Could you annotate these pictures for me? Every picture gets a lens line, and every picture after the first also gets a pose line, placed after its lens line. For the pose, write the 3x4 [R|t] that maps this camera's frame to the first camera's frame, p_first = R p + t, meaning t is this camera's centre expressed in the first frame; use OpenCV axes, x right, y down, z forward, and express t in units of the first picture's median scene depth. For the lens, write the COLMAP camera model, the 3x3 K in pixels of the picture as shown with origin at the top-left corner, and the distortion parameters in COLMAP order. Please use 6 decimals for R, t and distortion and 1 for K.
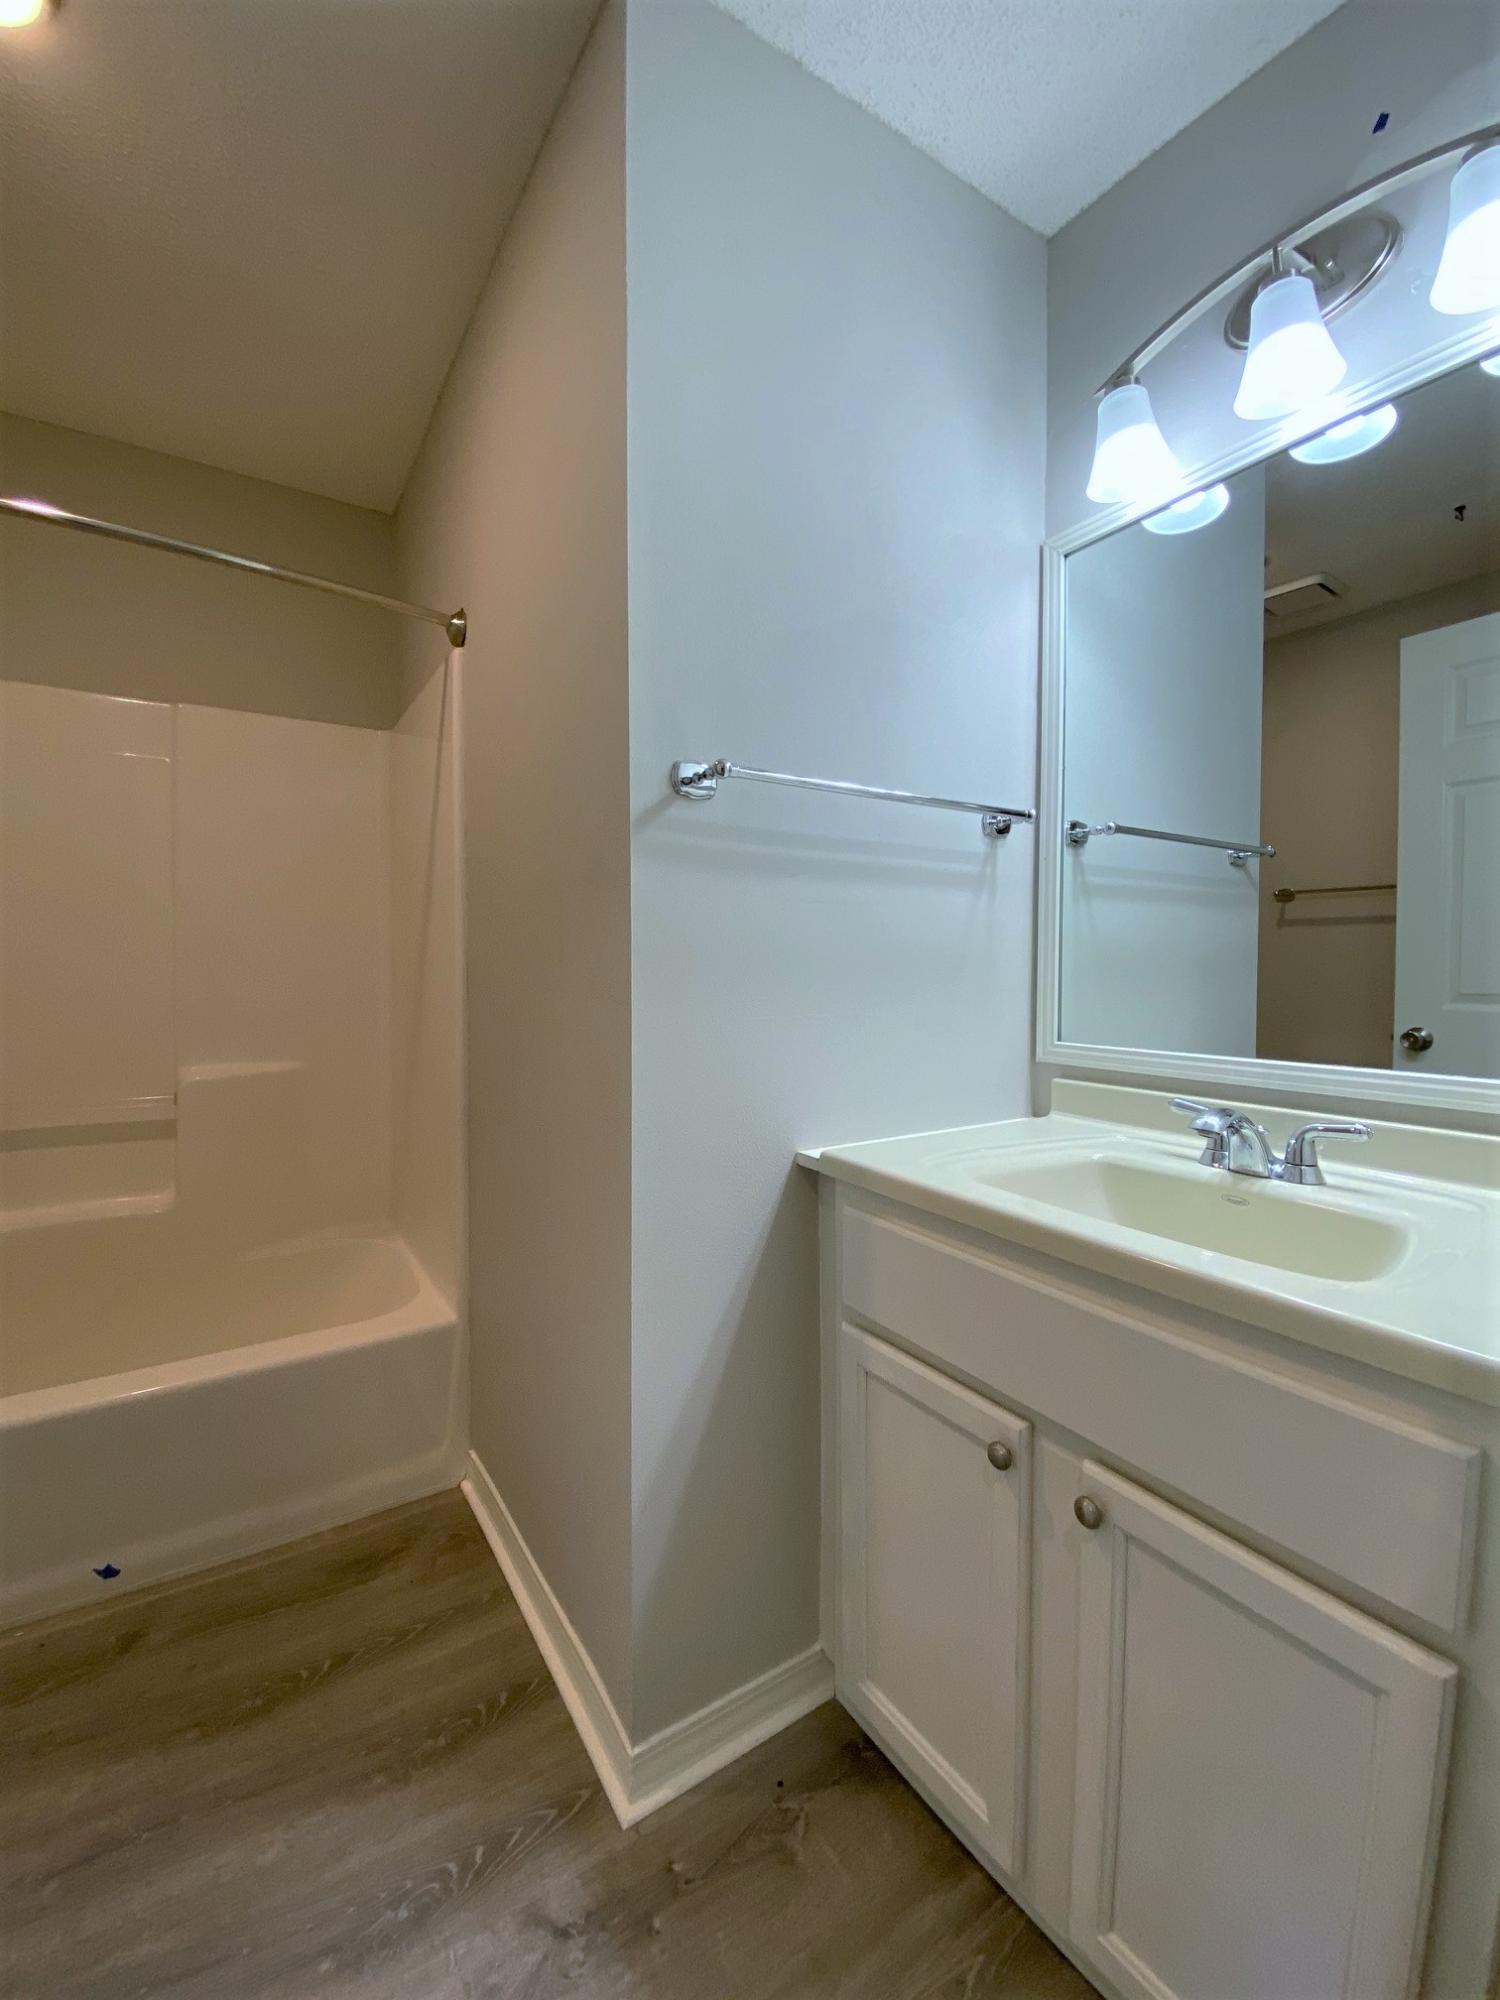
lens RADIAL K [[815.3, 0, 744.1], [0, 815.3, 1000.9], [0, 0, 1]] dist [0.029661, -0.023737]
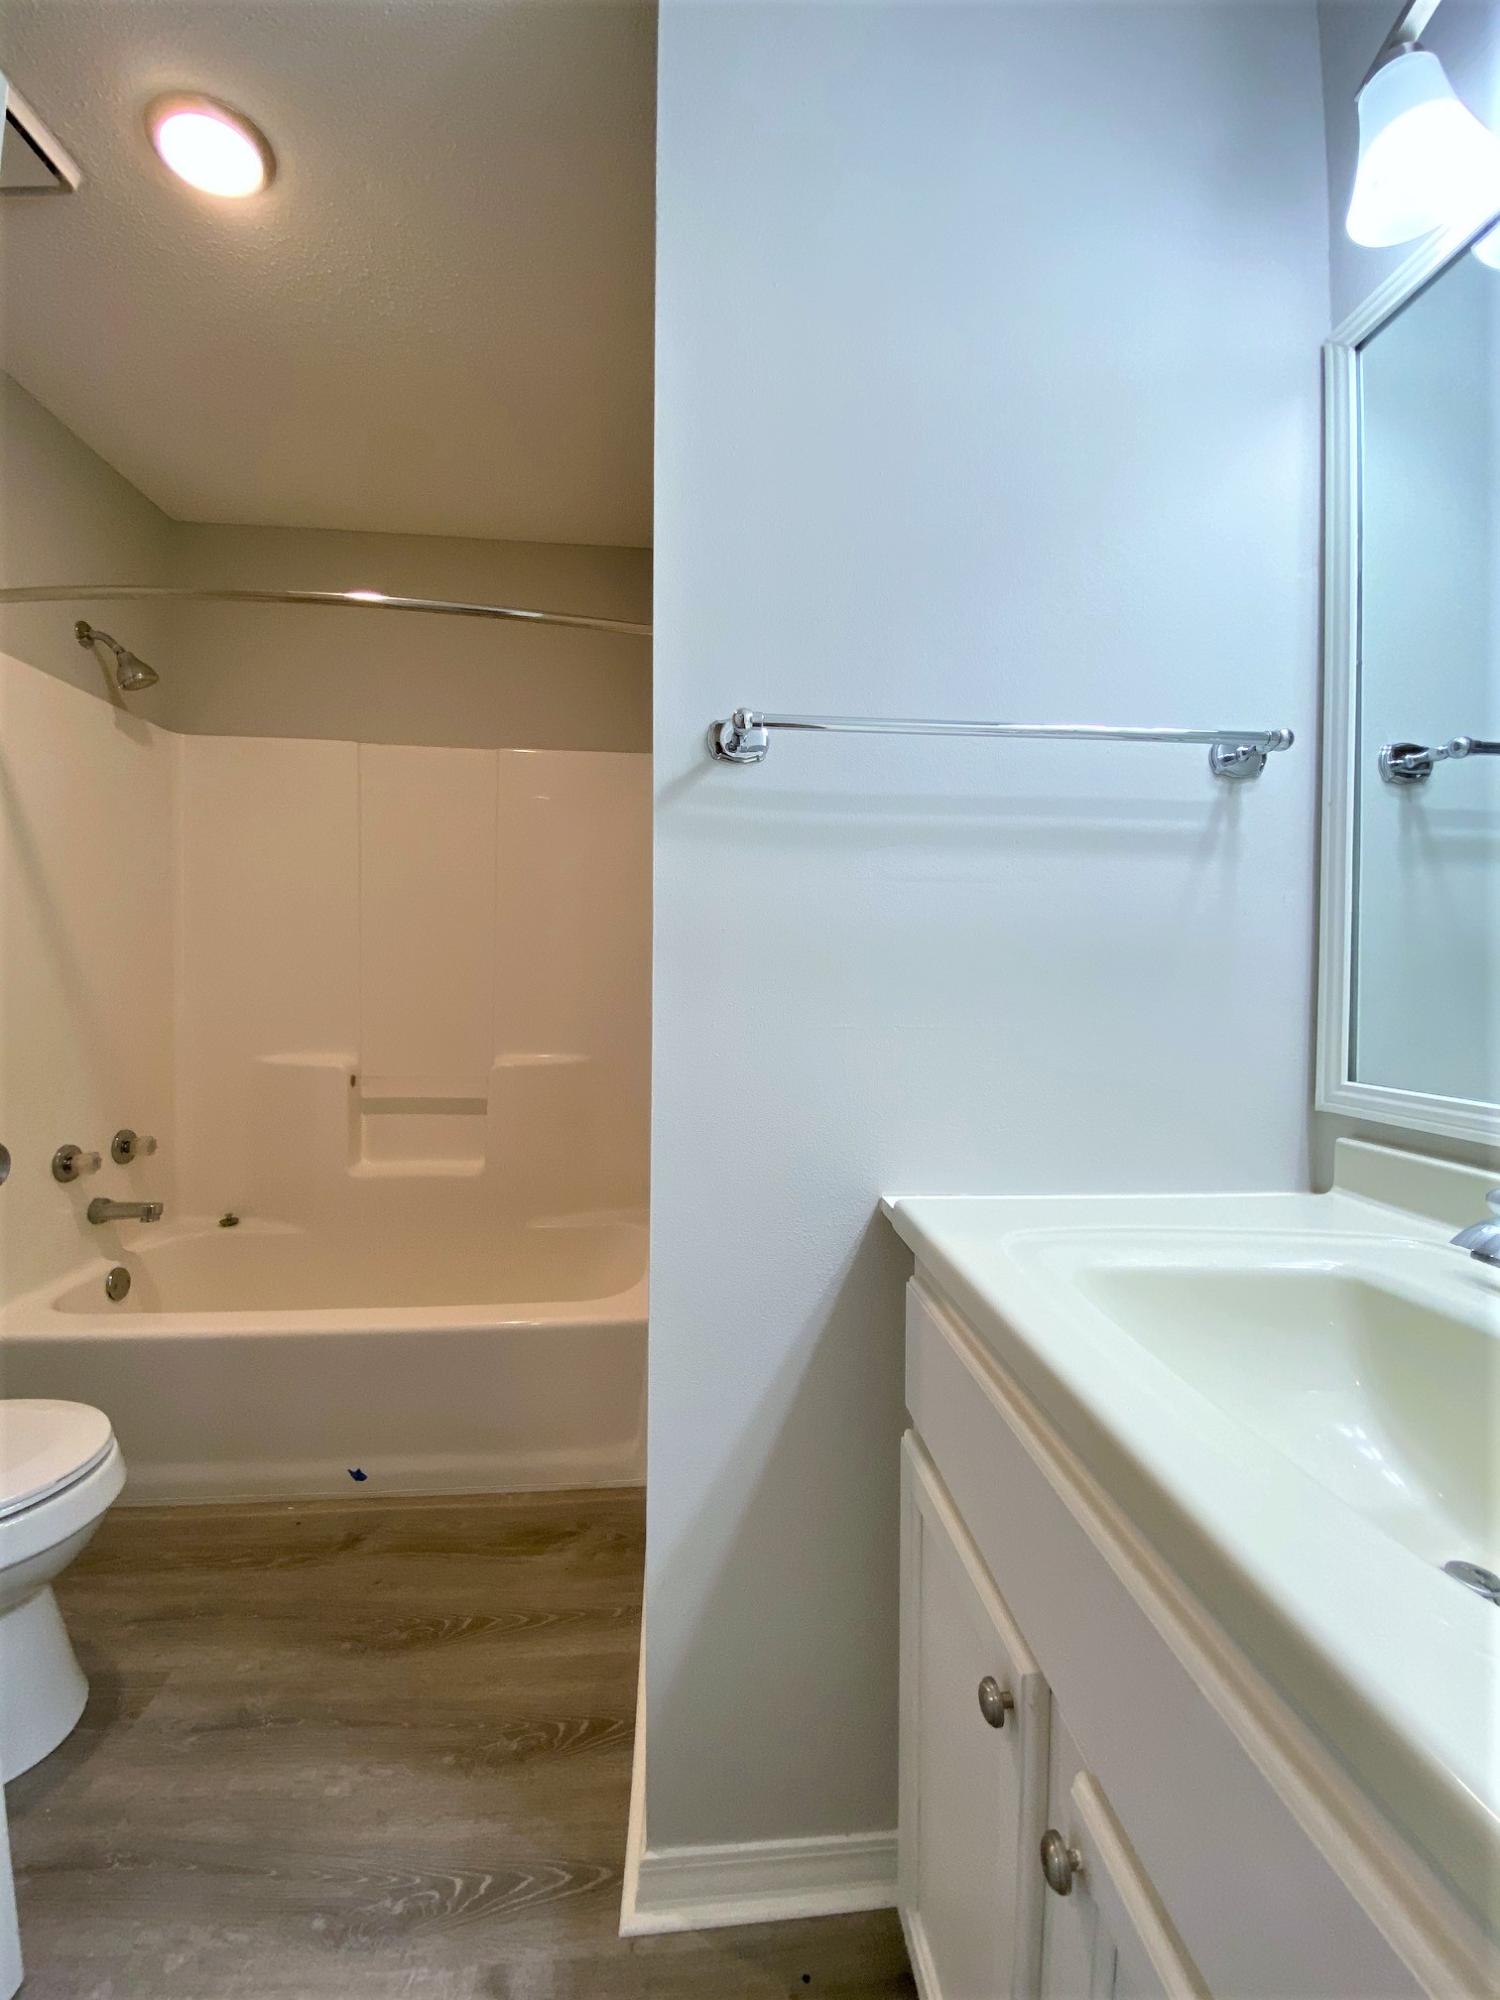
lens RADIAL K [[815.3, 0, 744.1], [0, 815.3, 1000.9], [0, 0, 1]] dist [0.029661, -0.023737]
pose [[0.883632, 0.021729, -0.467678, 0.288512], [-0.029851, 0.999505, -0.009963, 0.006959], [0.467230, 0.022765, 0.883843, 0.213285]]
